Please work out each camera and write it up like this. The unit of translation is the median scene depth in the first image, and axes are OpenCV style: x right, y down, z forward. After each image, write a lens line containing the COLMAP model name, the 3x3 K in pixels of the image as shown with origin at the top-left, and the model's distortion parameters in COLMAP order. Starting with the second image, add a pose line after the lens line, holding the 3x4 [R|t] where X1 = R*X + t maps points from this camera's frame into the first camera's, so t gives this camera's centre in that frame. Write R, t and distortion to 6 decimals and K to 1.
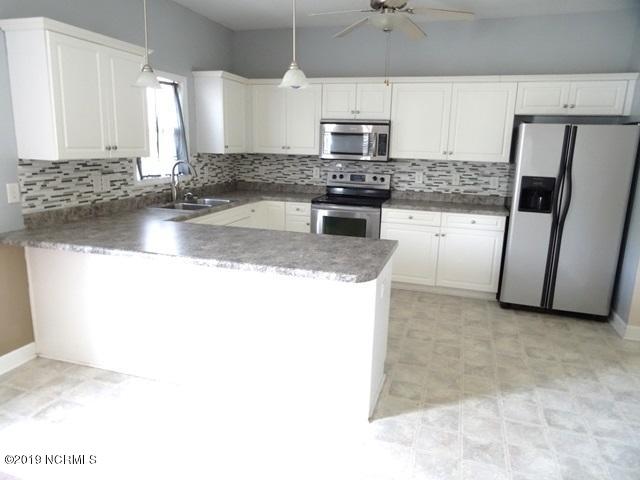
lens RADIAL K [[449.9, 0, 320.0], [0, 449.9, 240.0], [0, 0, 1]] dist [0.000232, 0.000278]
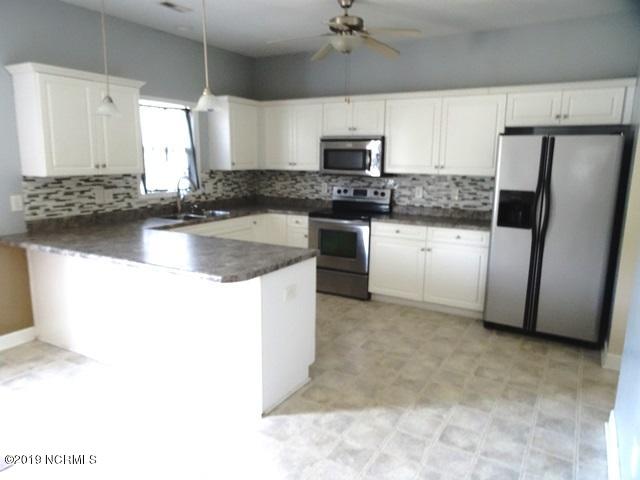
lens RADIAL K [[452.5, 0, 324.3], [0, 452.5, 240.4], [0, 0, 1]] dist [0.000513, -0.001559]
pose [[0.977141, 0.022603, -0.211389, 0.307002], [-0.030353, 0.998978, -0.033487, 0.010415], [0.210416, 0.039137, 0.976828, -0.023942]]
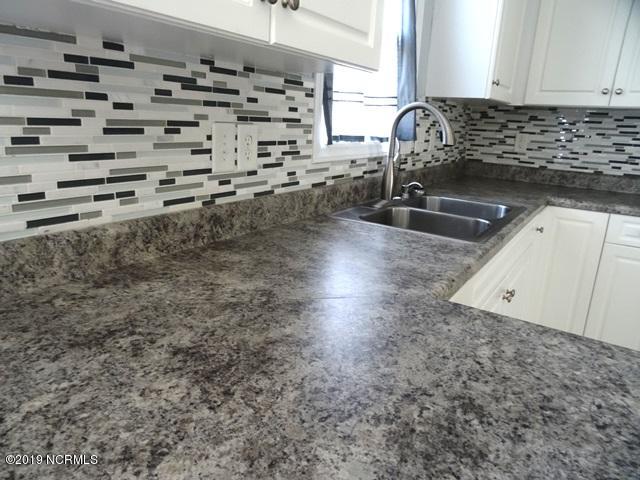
lens RADIAL K [[449.9, 0, 320.0], [0, 449.9, 240.0], [0, 0, 1]] dist [0.000232, 0.000278]
pose [[0.961024, 0.097183, -0.258823, -0.308653], [-0.086202, 0.994842, 0.053469, -0.074811], [0.262684, -0.029074, 0.964444, 0.644062]]
